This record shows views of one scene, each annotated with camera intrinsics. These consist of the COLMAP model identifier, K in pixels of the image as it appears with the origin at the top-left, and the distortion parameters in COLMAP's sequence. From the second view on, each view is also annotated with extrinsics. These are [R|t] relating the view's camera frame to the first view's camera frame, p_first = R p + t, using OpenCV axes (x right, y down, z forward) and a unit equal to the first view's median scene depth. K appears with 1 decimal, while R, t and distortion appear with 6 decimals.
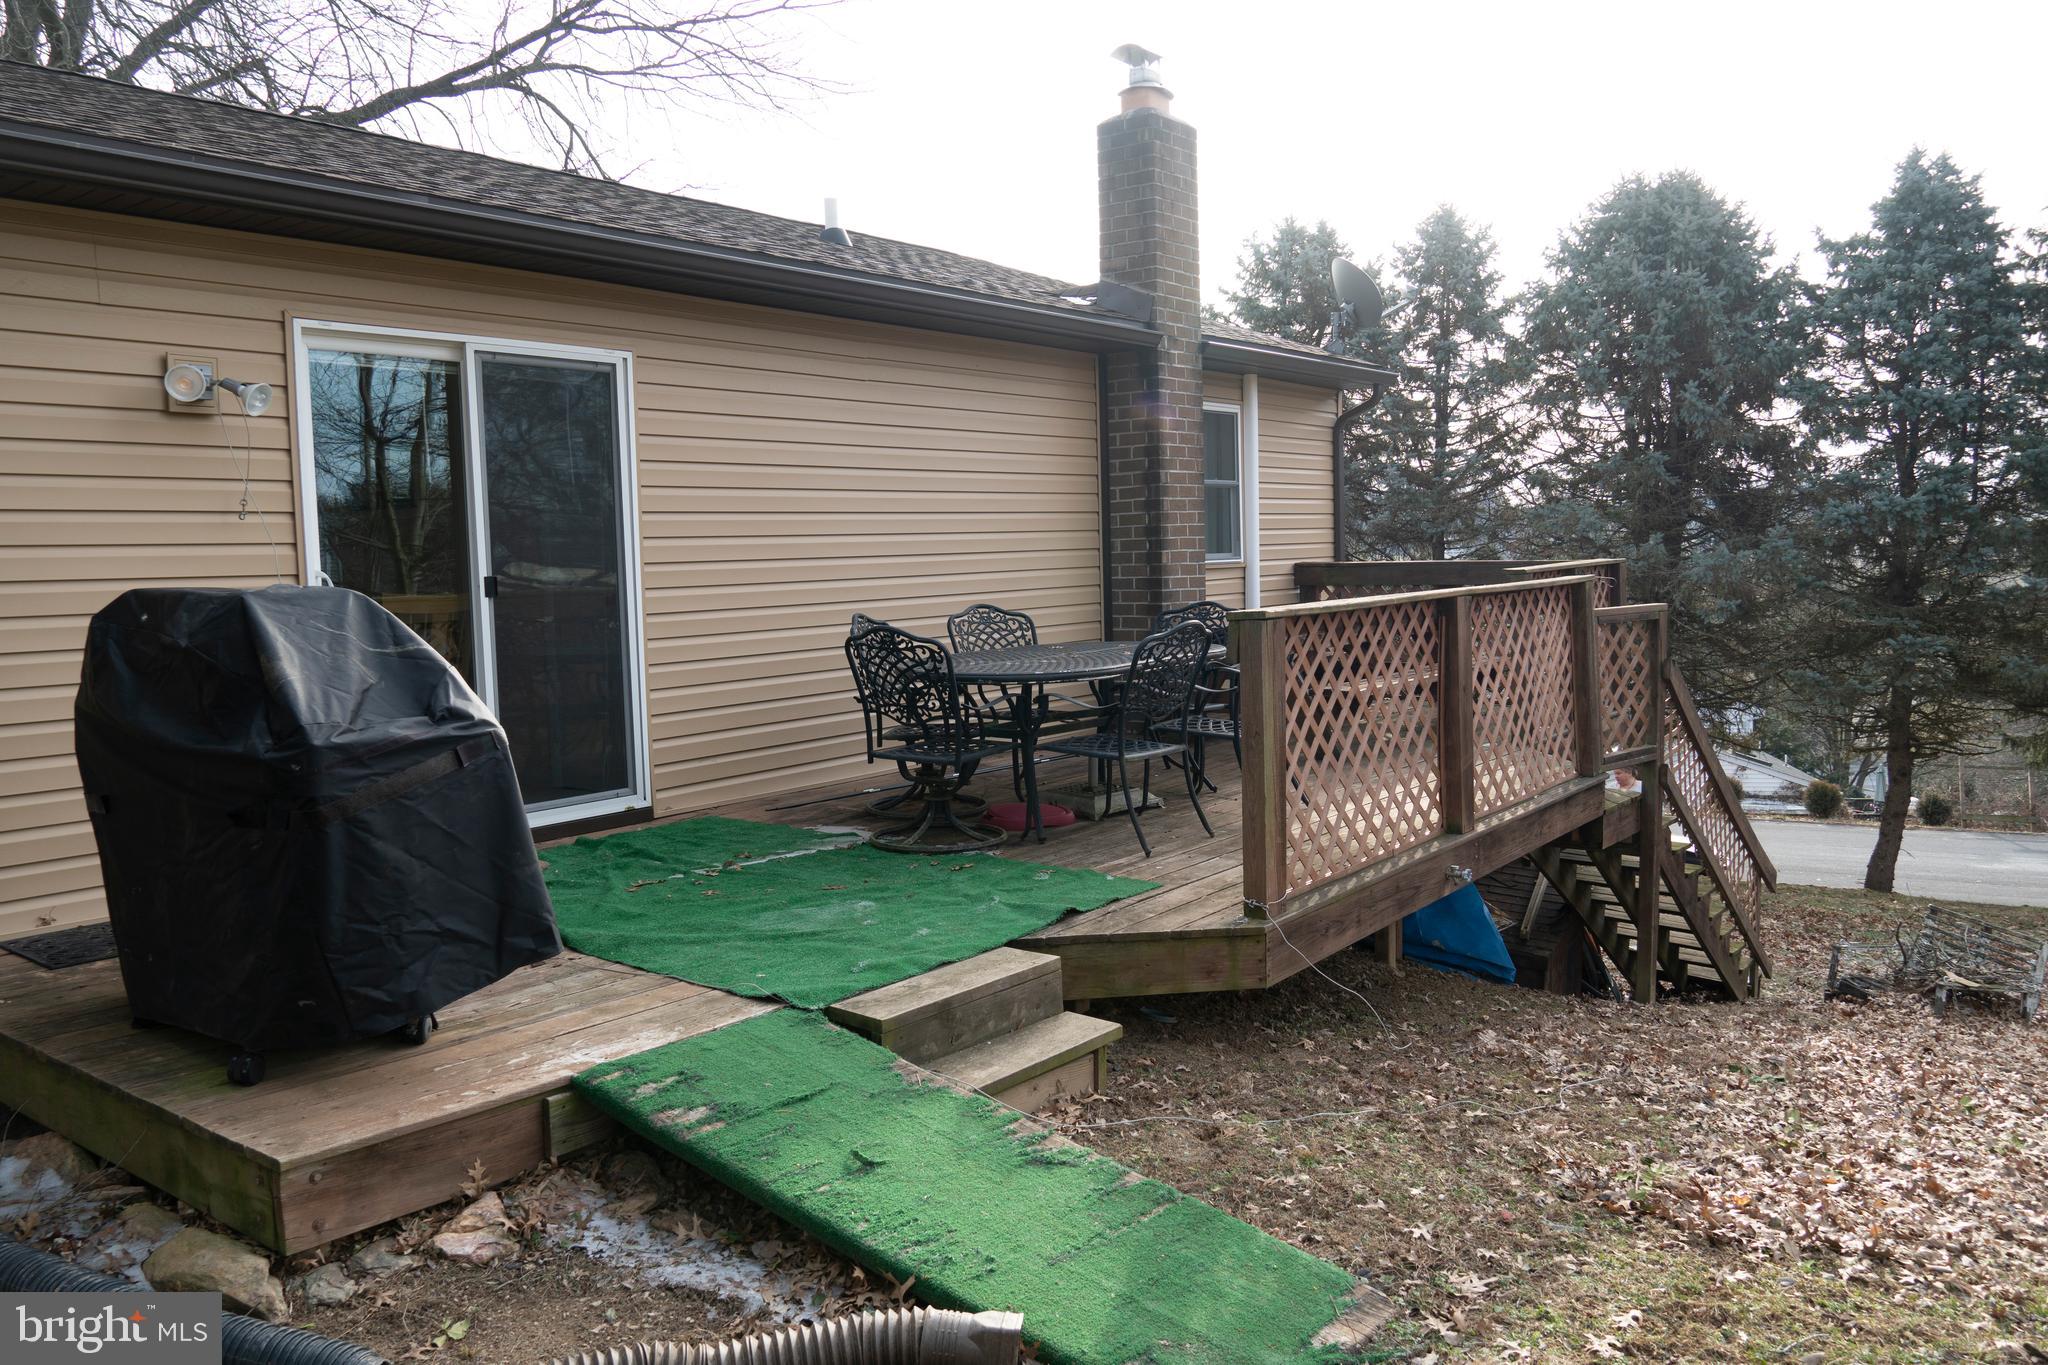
lens RADIAL K [[1523.5, 0, 1024.3], [0, 1523.5, 674.7], [0, 0, 1]] dist [-0.027229, 0.003972]
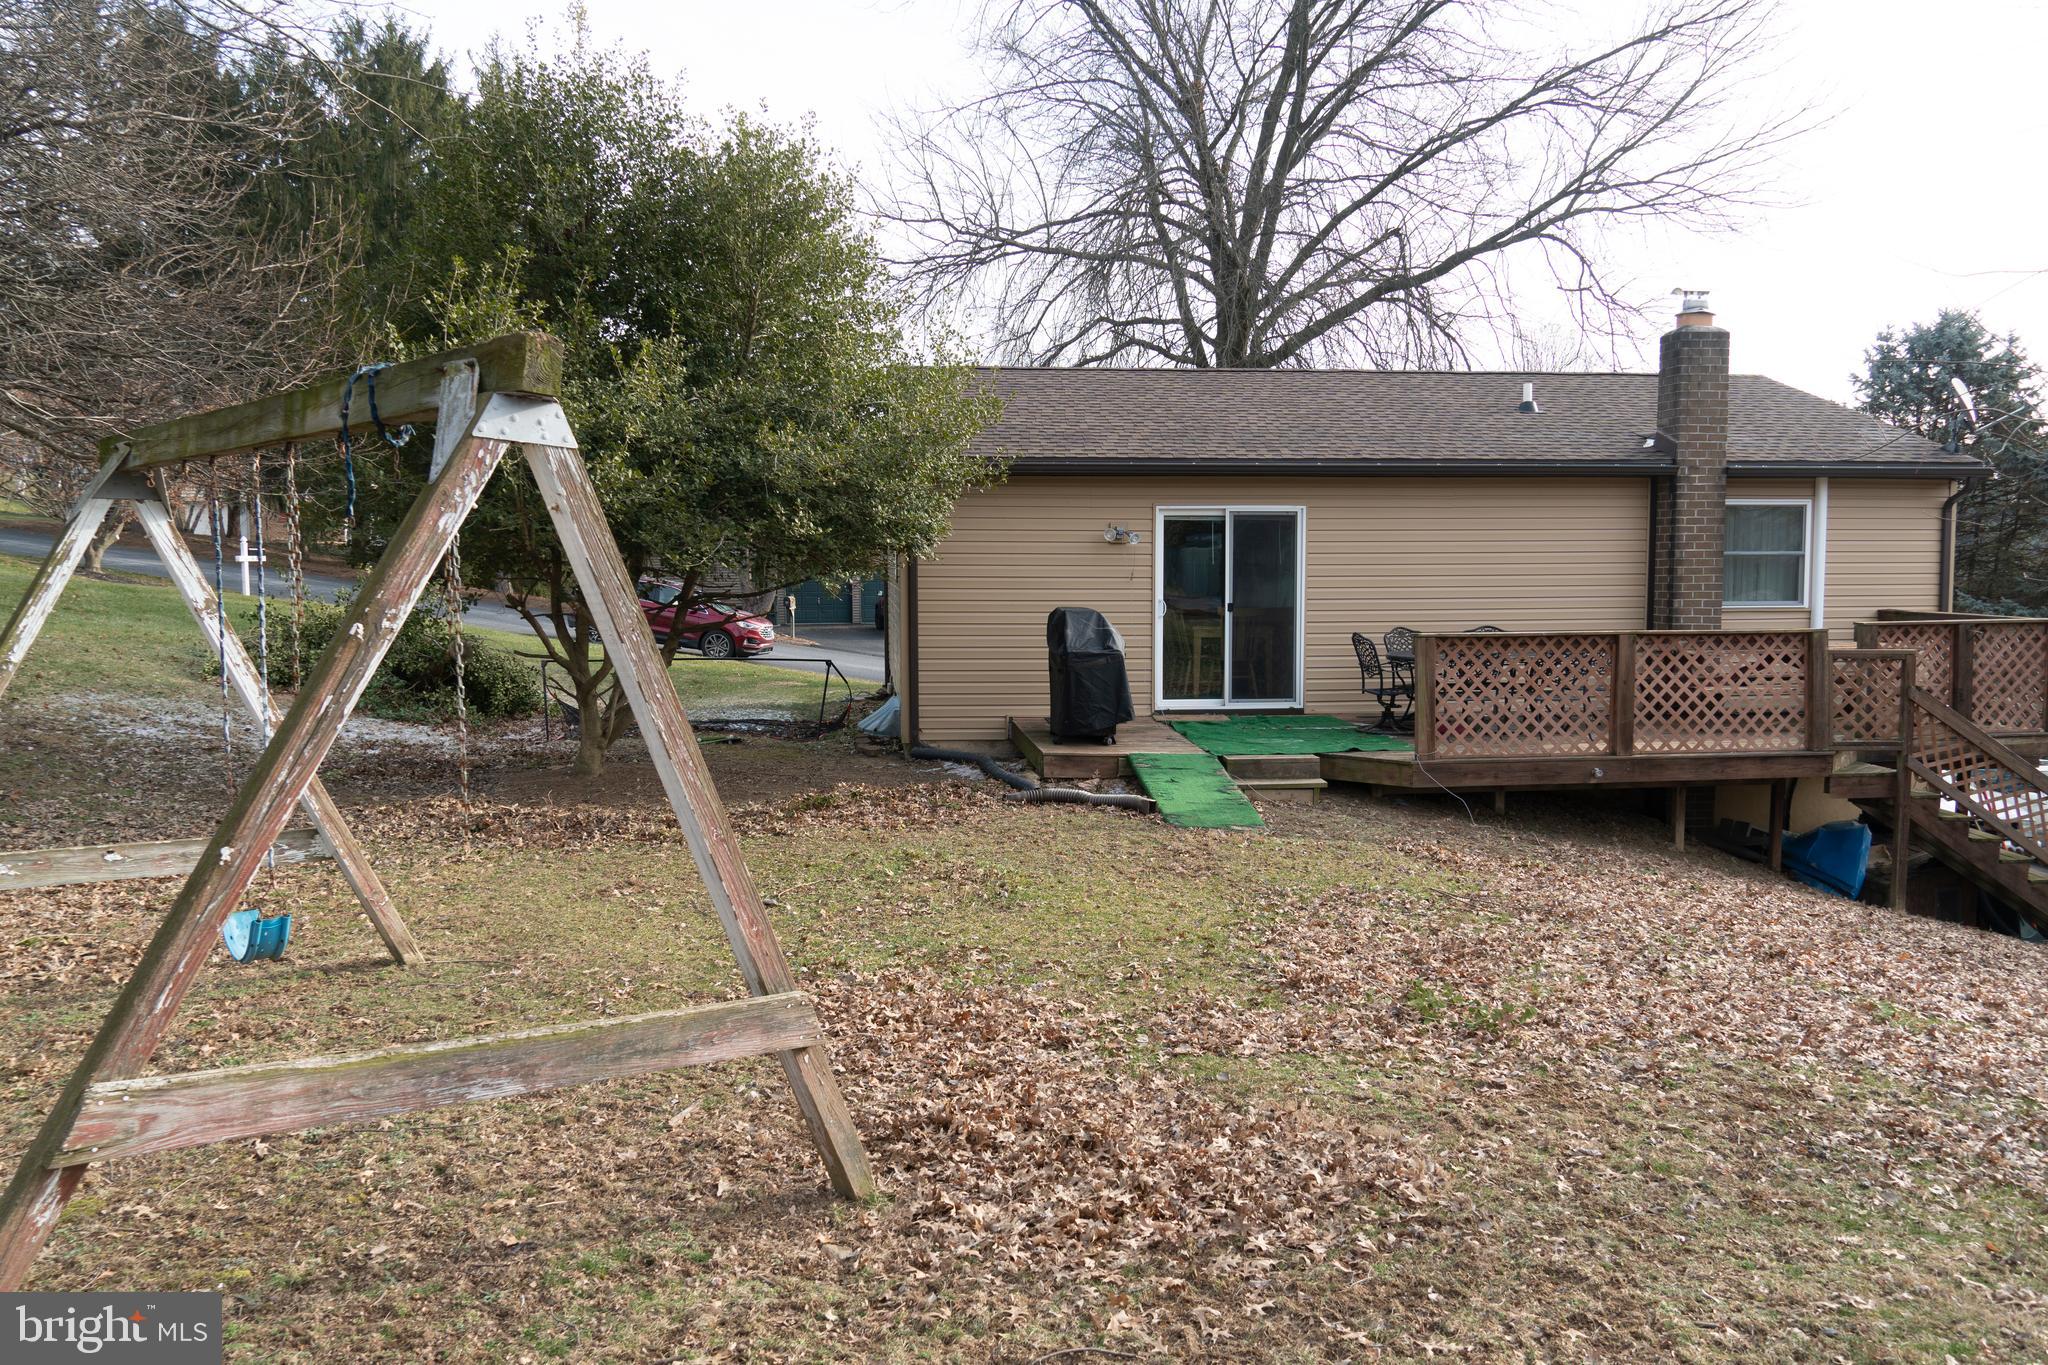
lens RADIAL K [[1523.5, 0, 1026.0], [0, 1523.5, 680.5], [0, 0, 1]] dist [-0.027229, 0.003972]
pose [[0.686321, 0.080021, -0.722883, 0.718539], [-0.073038, 0.996487, 0.040964, -0.010601], [0.723622, 0.024683, 0.689755, -0.553579]]
